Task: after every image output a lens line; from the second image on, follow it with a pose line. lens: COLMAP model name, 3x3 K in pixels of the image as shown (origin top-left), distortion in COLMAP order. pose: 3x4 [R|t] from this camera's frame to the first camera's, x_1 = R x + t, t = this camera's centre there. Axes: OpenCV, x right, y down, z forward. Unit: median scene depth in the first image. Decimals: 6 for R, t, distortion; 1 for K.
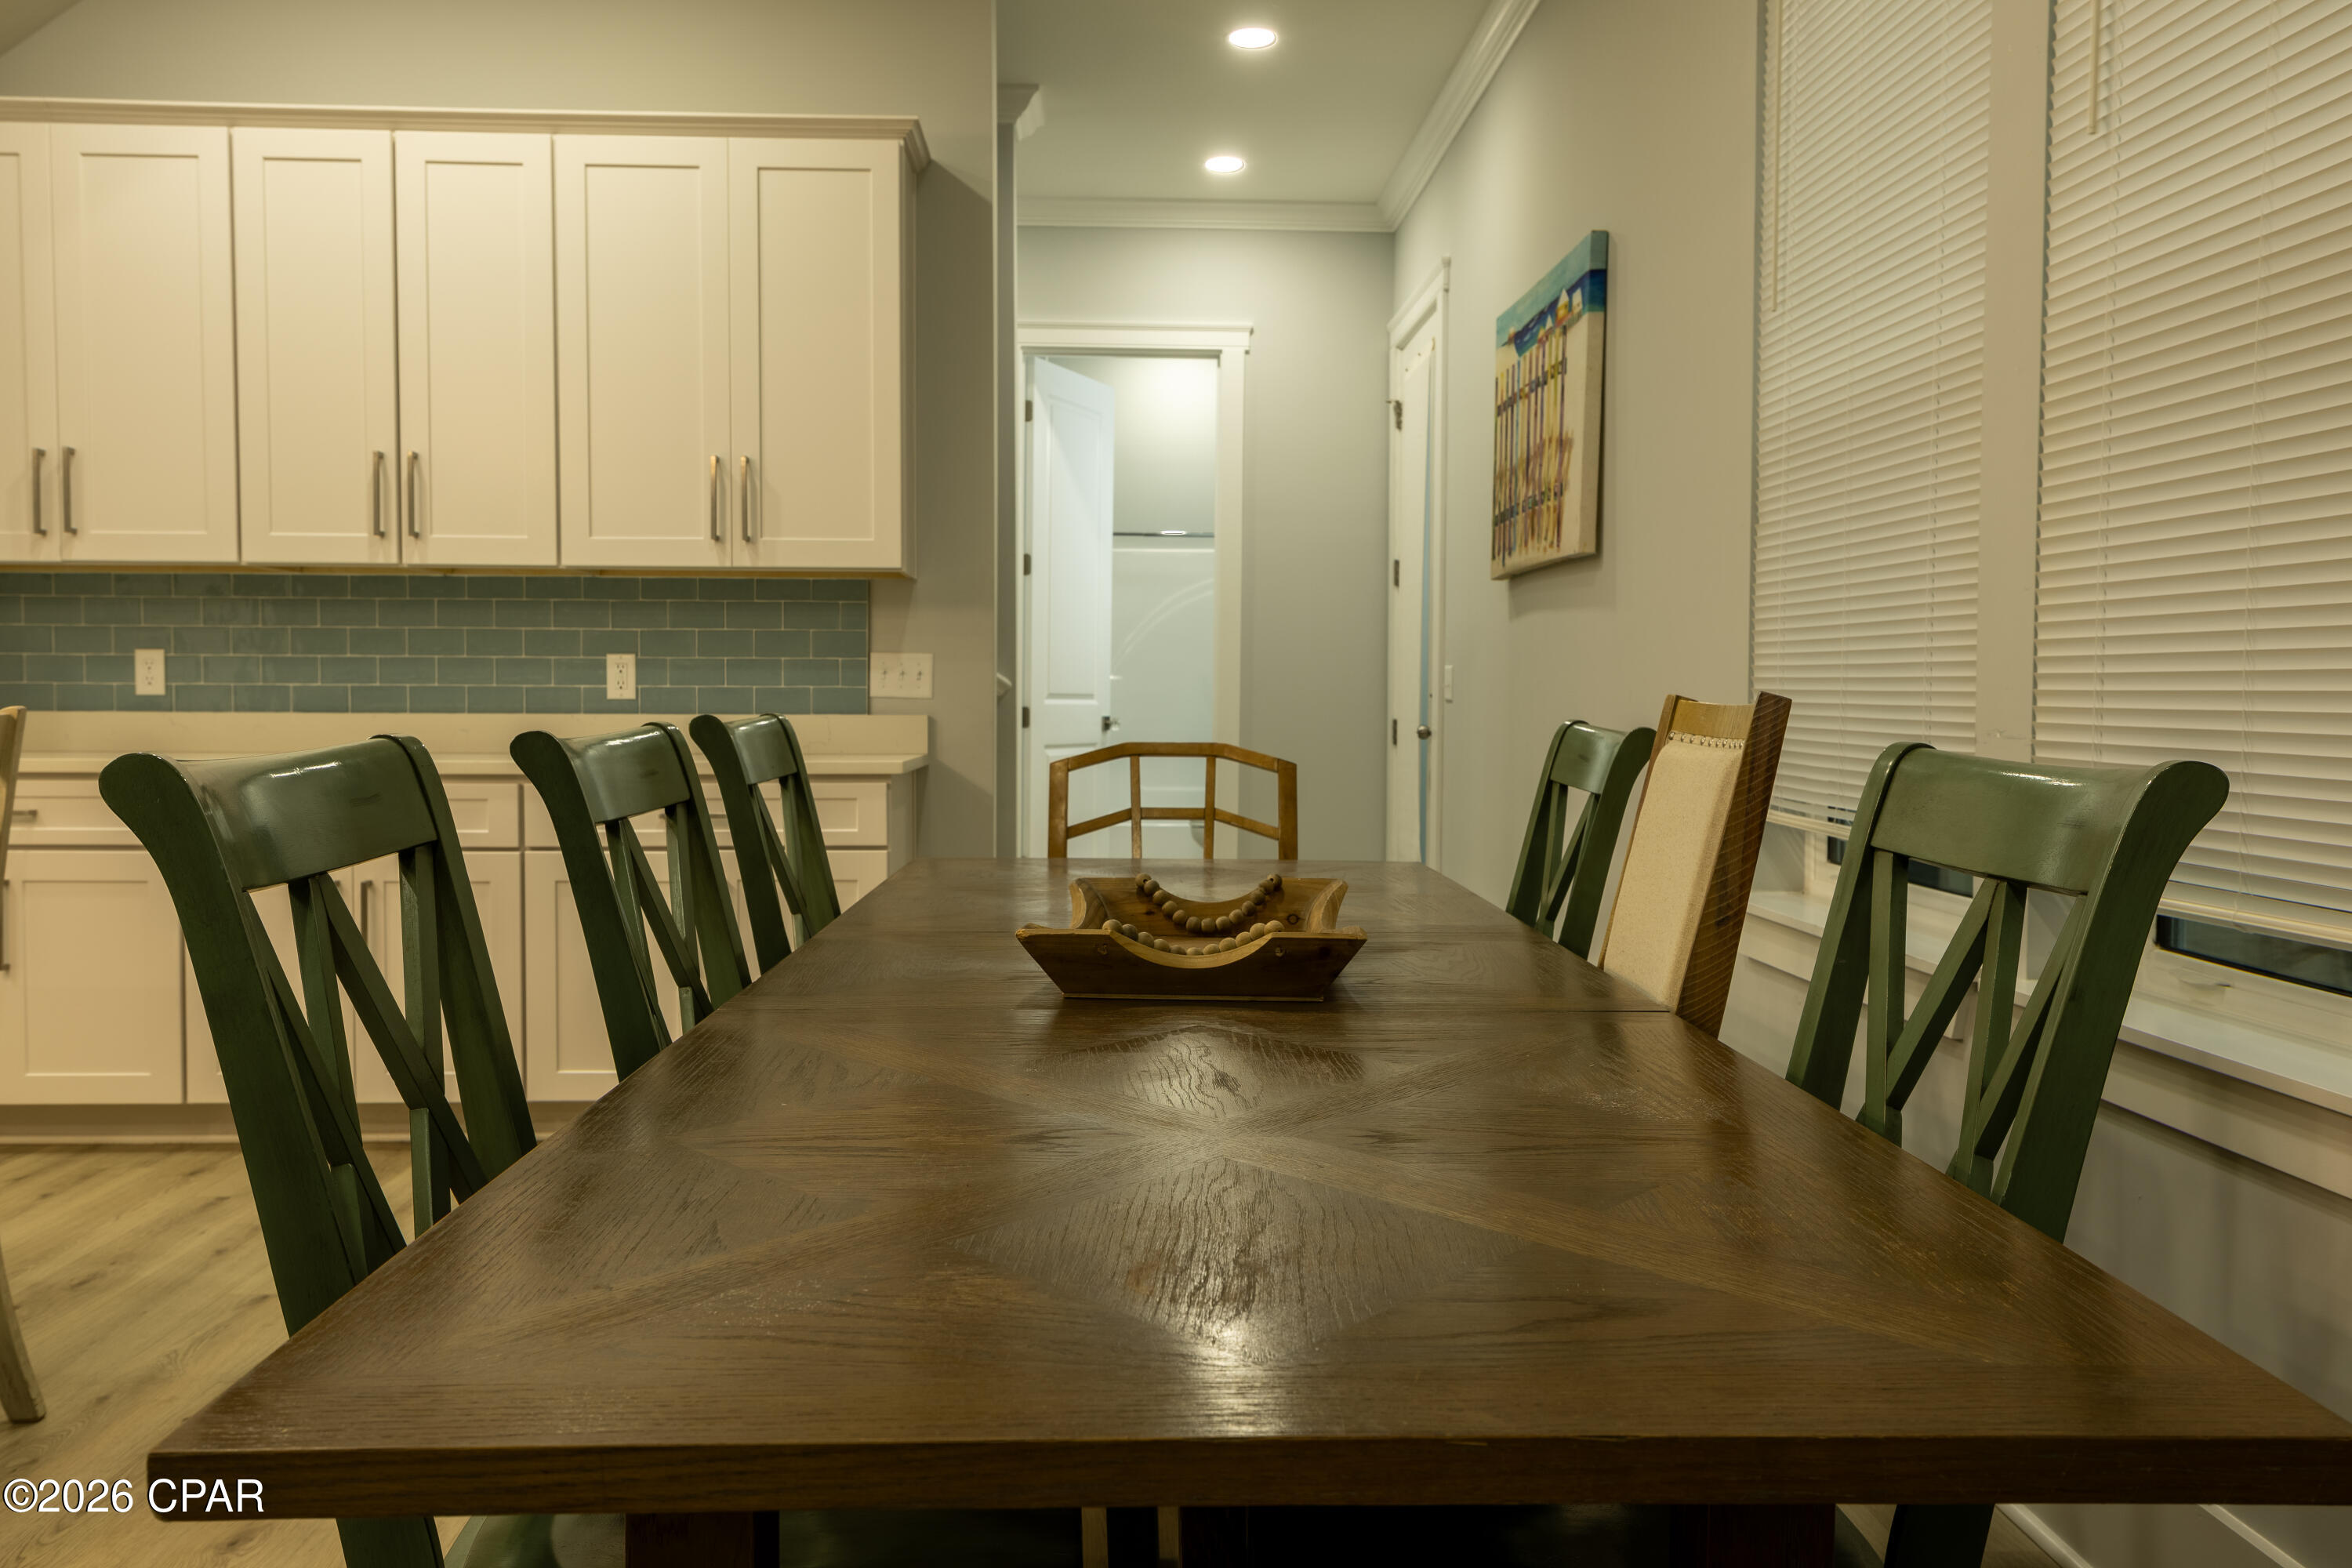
lens RADIAL K [[1814.7, 0, 1171.7], [0, 1814.7, 776.3], [0, 0, 1]] dist [0.009215, 0.006861]
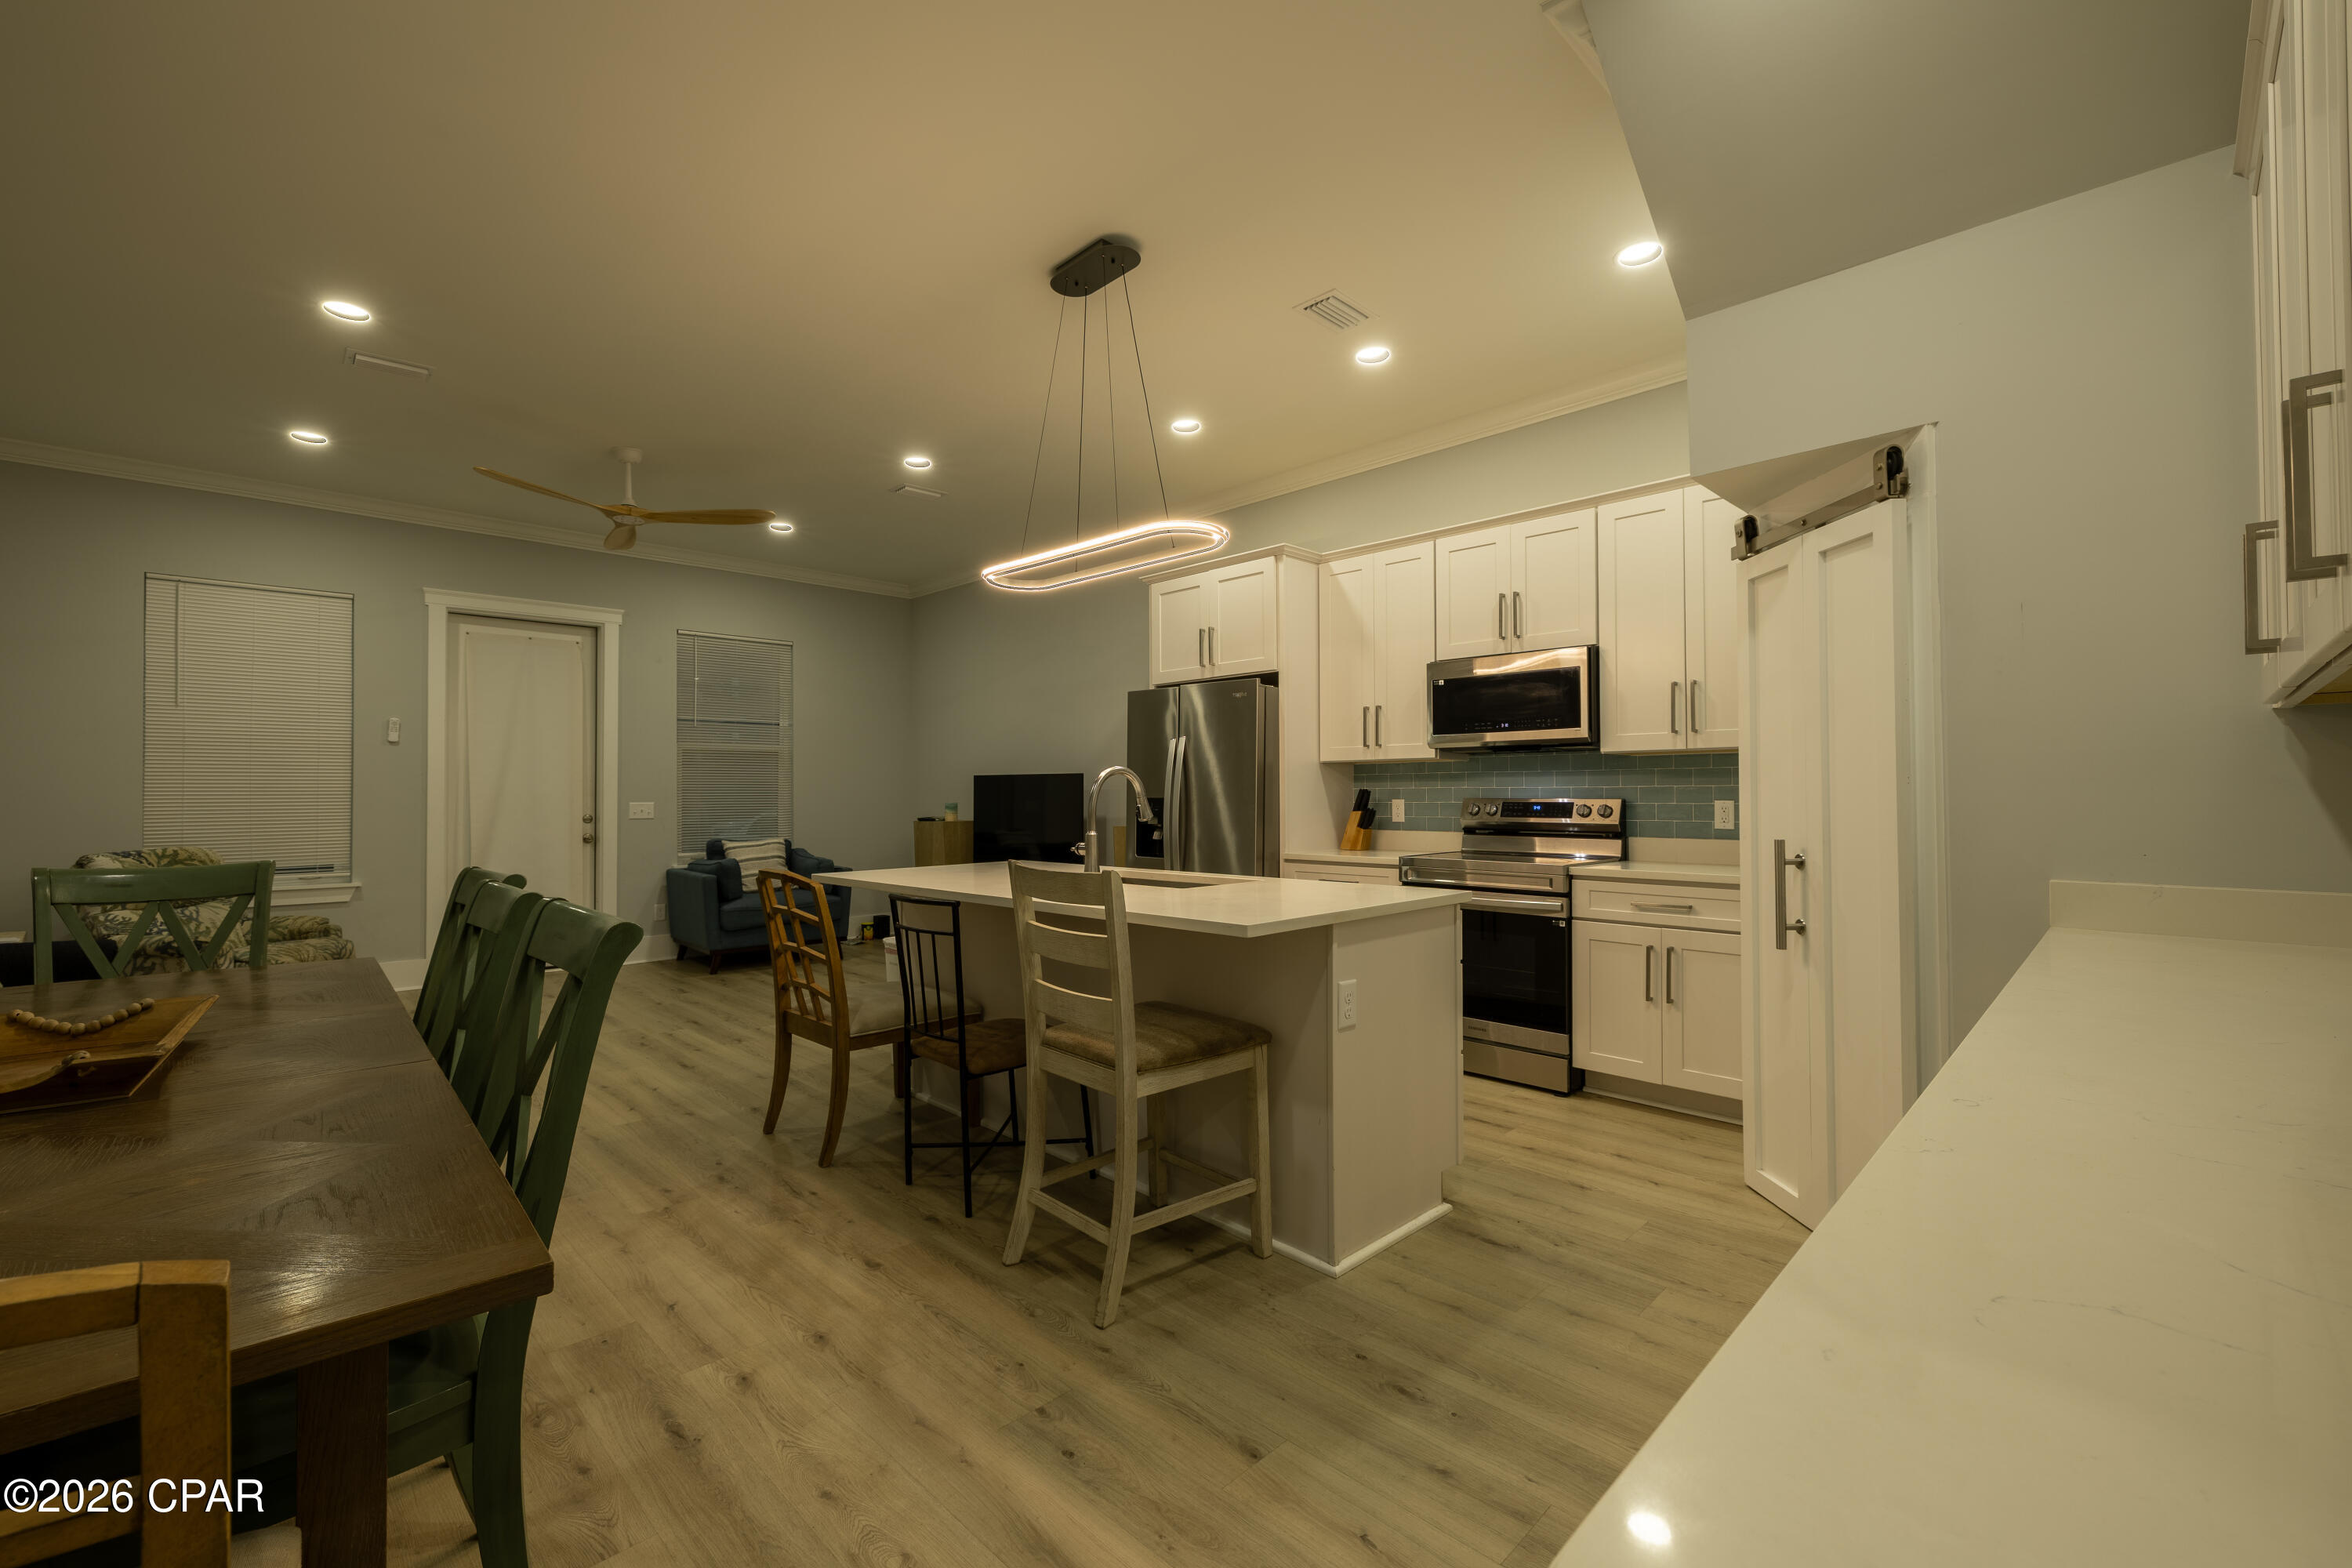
lens RADIAL K [[977.5, 0, 1171.6], [0, 977.5, 776.3], [0, 0, 1]] dist [-0.002961, 0.000937]
pose [[-0.739570, -0.016316, -0.672882, -0.058022], [-0.029518, 0.999531, 0.008207, -0.074535], [0.672432, 0.025932, -0.739705, 0.974903]]
